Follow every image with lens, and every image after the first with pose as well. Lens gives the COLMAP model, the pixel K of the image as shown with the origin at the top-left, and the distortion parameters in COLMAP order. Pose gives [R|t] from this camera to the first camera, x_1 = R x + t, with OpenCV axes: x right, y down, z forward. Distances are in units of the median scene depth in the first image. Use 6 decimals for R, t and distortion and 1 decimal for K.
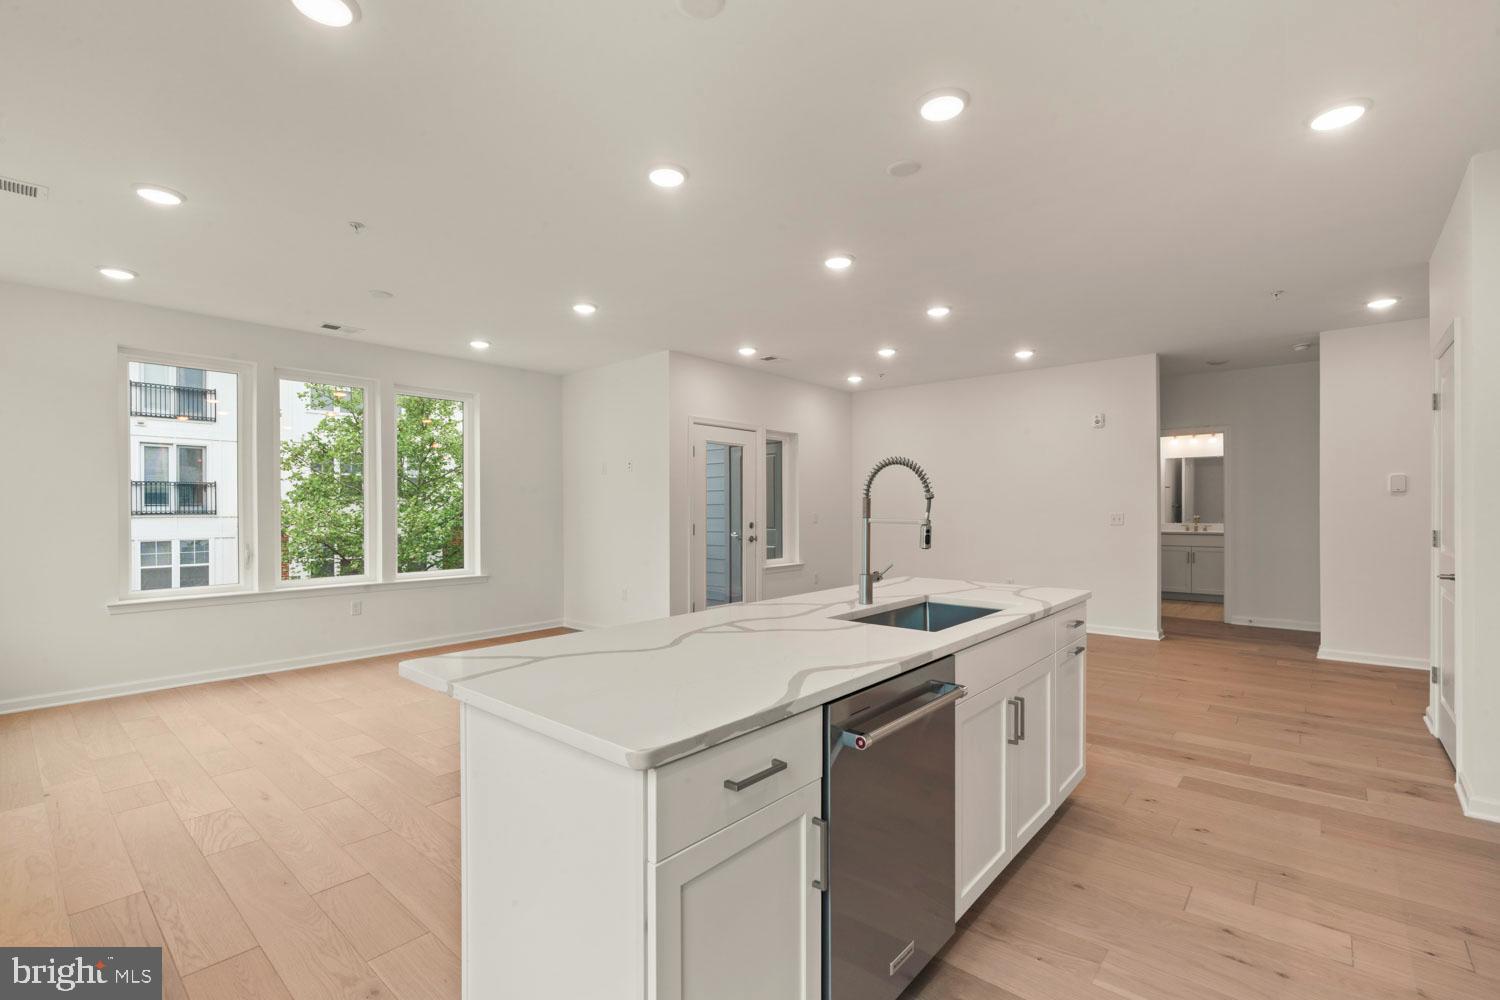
lens RADIAL K [[668.4, 0, 753.0], [0, 668.4, 508.5], [0, 0, 1]] dist [-0.012525, 0.005246]
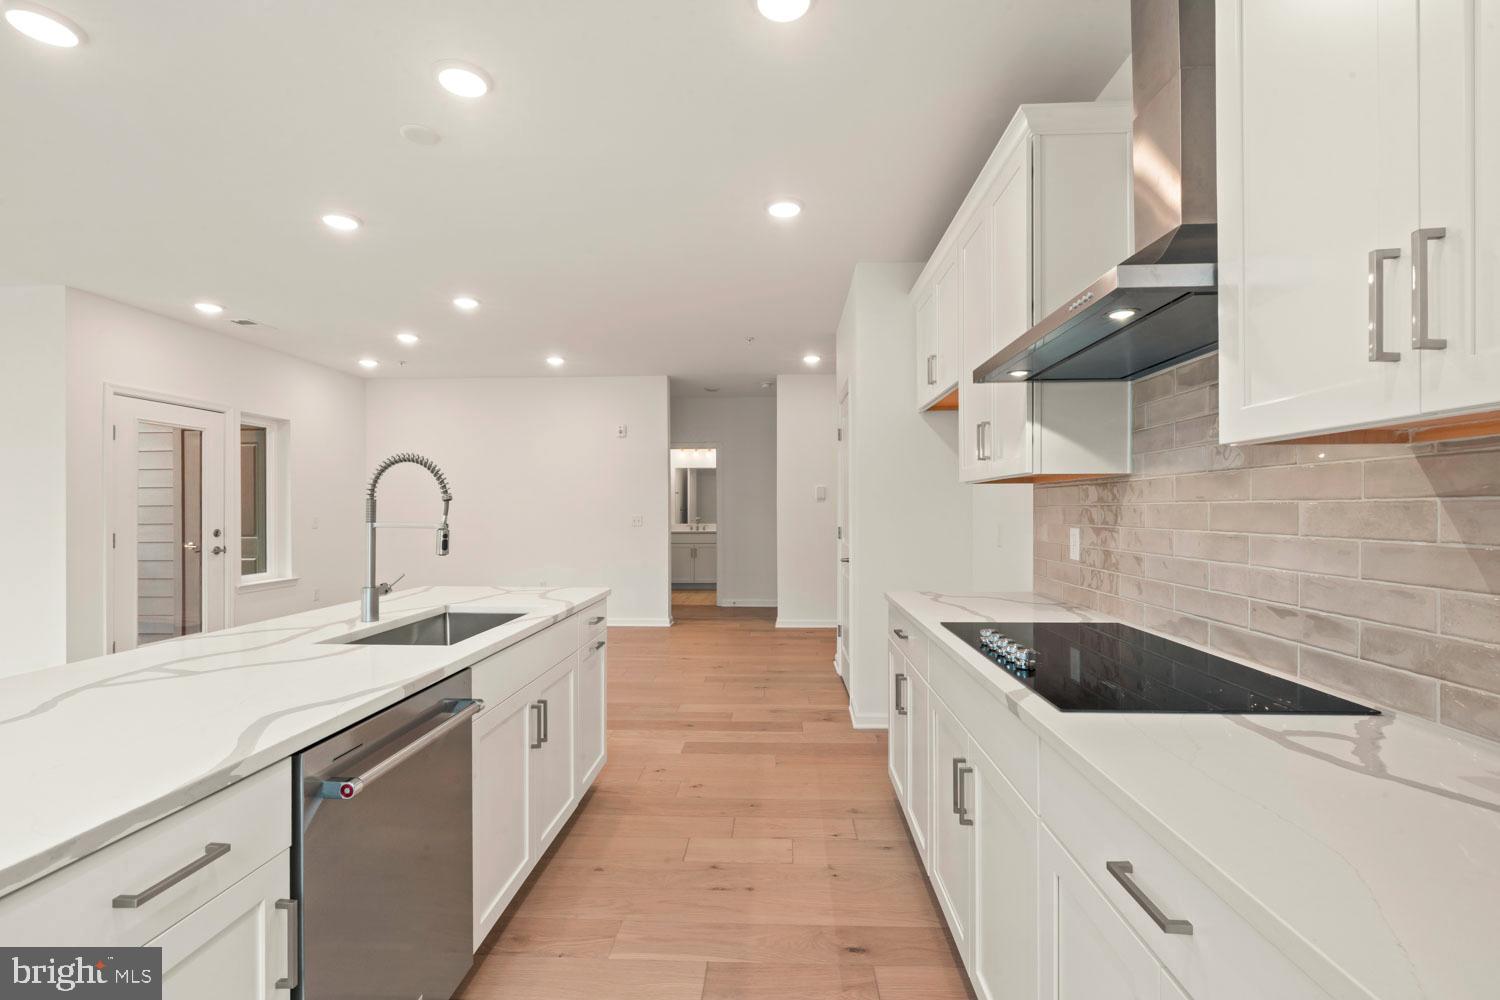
lens RADIAL K [[668.4, 0, 753.0], [0, 668.4, 508.5], [0, 0, 1]] dist [-0.012525, 0.005246]
pose [[0.785309, 0.002555, 0.619098, 0.018912], [0.000062, 0.999991, -0.004205, 0.000056], [-0.619104, 0.003340, 0.785302, 0.011642]]
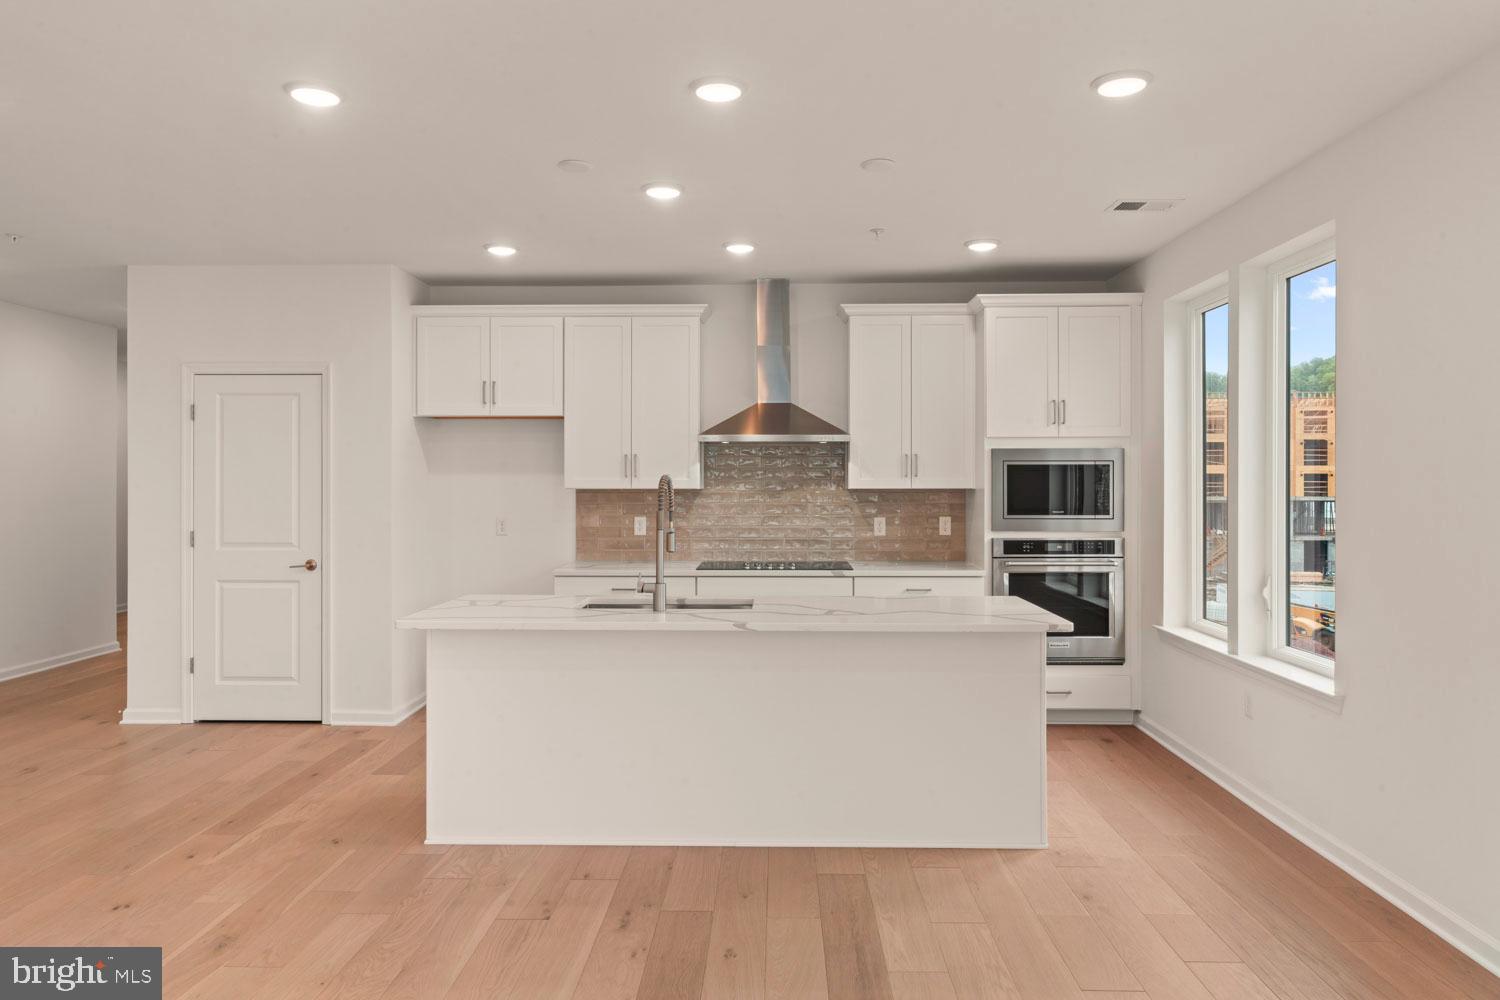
lens RADIAL K [[1006.2, 0, 753.2], [0, 1006.2, 485.6], [0, 0, 1]] dist [-0.000158, 0.001181]
pose [[-0.635456, 0.001120, 0.772137, -0.902483], [0.004378, 0.999988, 0.002152, -0.045363], [-0.772125, 0.004748, -0.635453, 1.481691]]
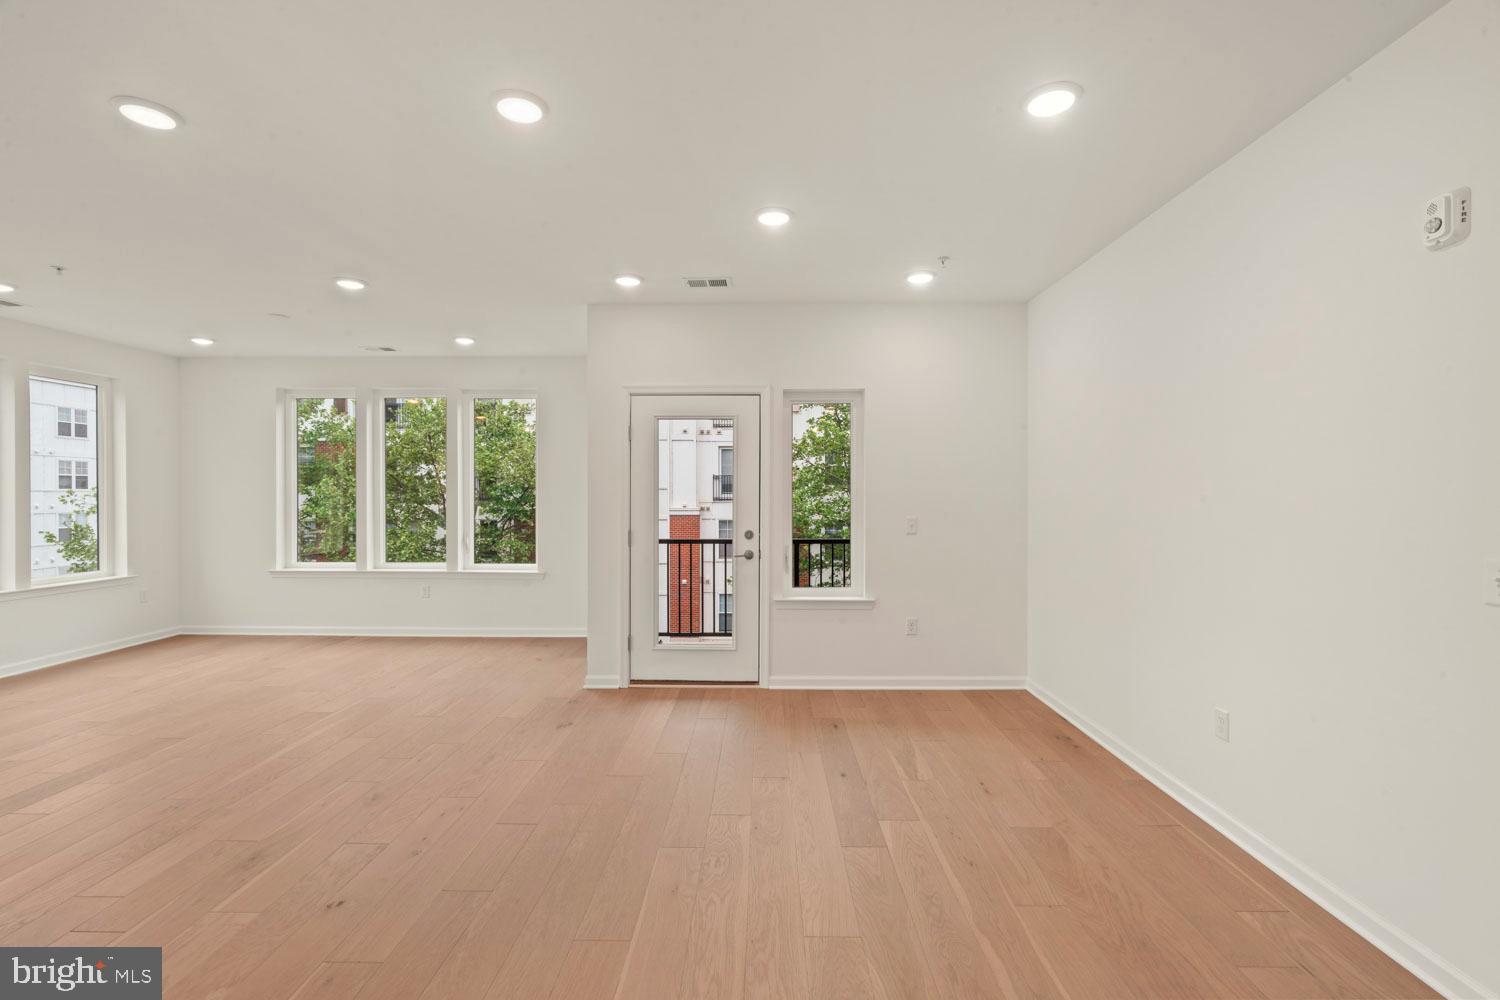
lens RADIAL K [[667.2, 0, 750.5], [0, 667.2, 502.8], [0, 0, 1]] dist [-0.003622, 0.000494]
pose [[0.638111, 0.014360, -0.769810, 1.107204], [-0.004684, 0.999880, 0.014769, -0.036694], [0.769930, -0.005818, 0.638102, 1.221473]]
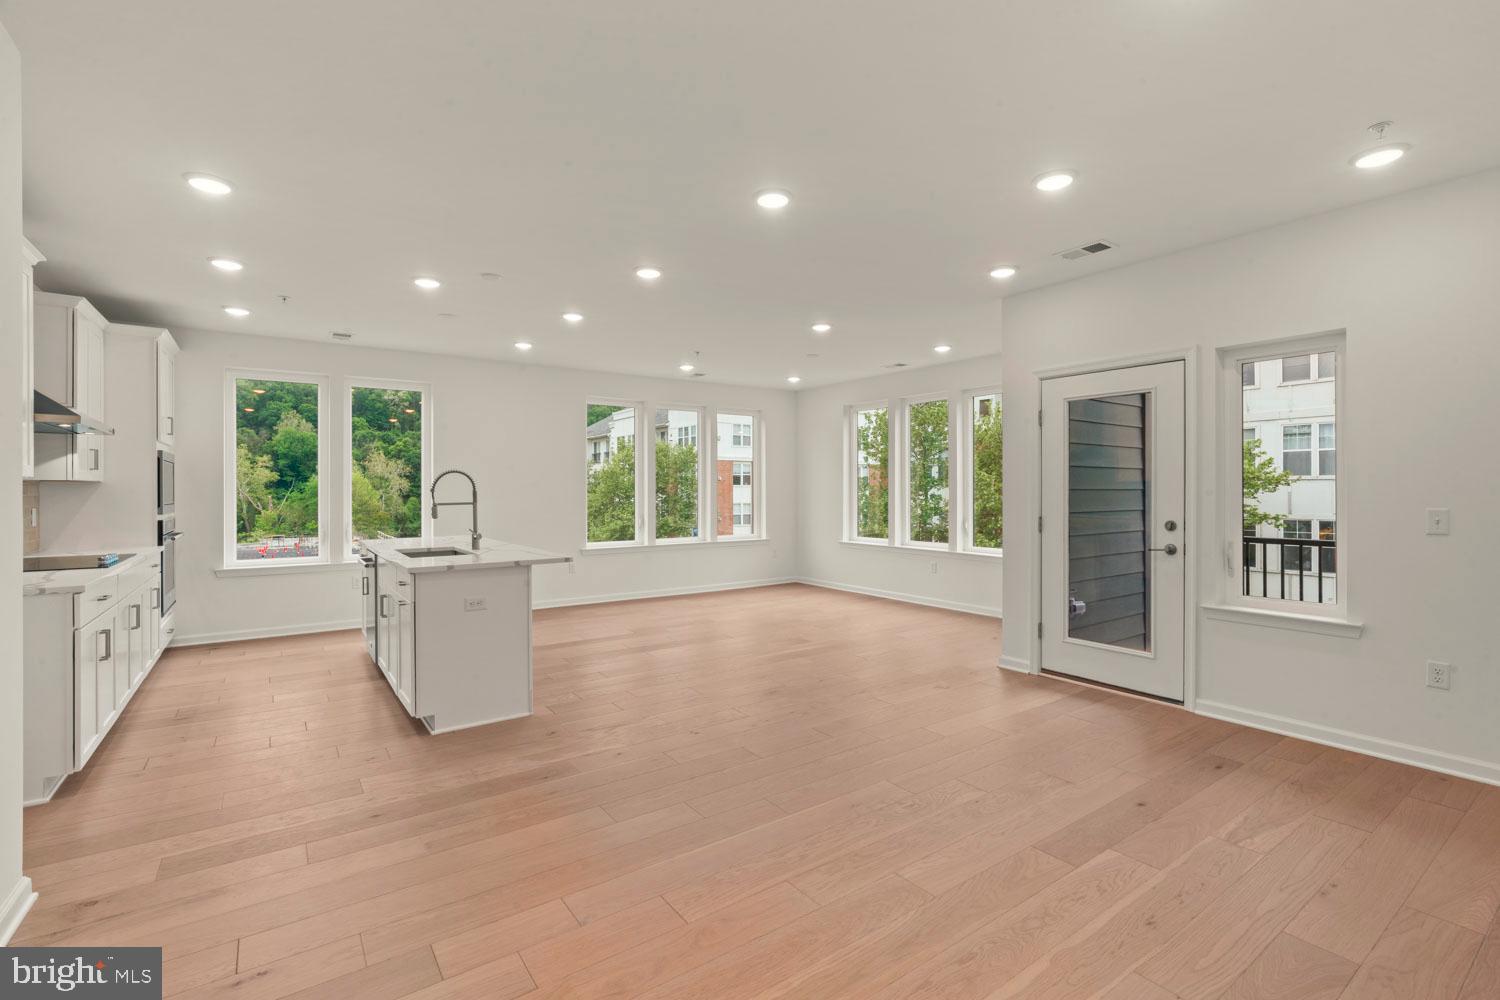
lens RADIAL K [[672.7, 0, 753.8], [0, 672.7, 492.4], [0, 0, 1]] dist [-0.002585, 0.000194]
pose [[-0.235201, 0.009145, -0.971904, 1.374207], [0.002155, 0.999958, 0.008887, -0.020130], [0.971944, -0.000004, -0.235211, 1.685162]]
